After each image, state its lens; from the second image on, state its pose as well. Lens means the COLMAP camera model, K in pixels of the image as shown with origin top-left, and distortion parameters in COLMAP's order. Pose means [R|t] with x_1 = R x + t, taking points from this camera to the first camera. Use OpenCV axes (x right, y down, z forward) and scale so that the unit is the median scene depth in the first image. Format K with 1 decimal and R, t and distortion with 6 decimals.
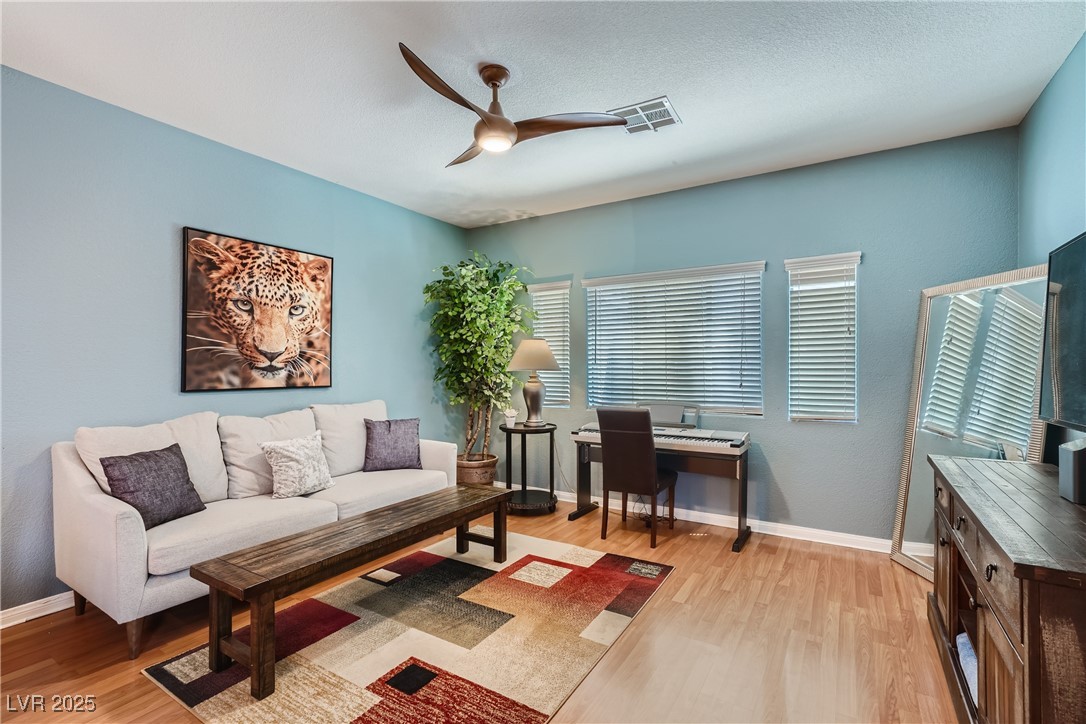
lens RADIAL K [[494.9, 0, 540.5], [0, 494.9, 361.8], [0, 0, 1]] dist [-0.000669, 0.003451]
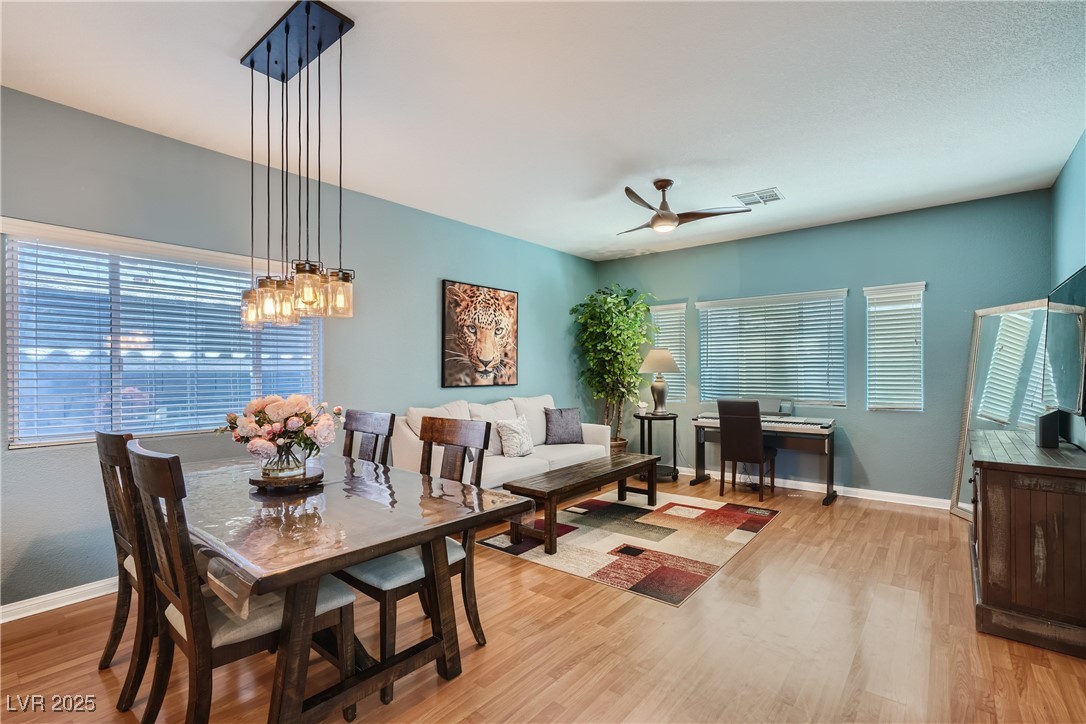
lens RADIAL K [[494.9, 0, 543.6], [0, 494.9, 365.8], [0, 0, 1]] dist [-0.000669, 0.003451]
pose [[0.992580, -0.005161, -0.121481, -0.204751], [0.005449, 0.999983, 0.002046, -0.006659], [0.121469, -0.002693, 0.992592, -0.438347]]
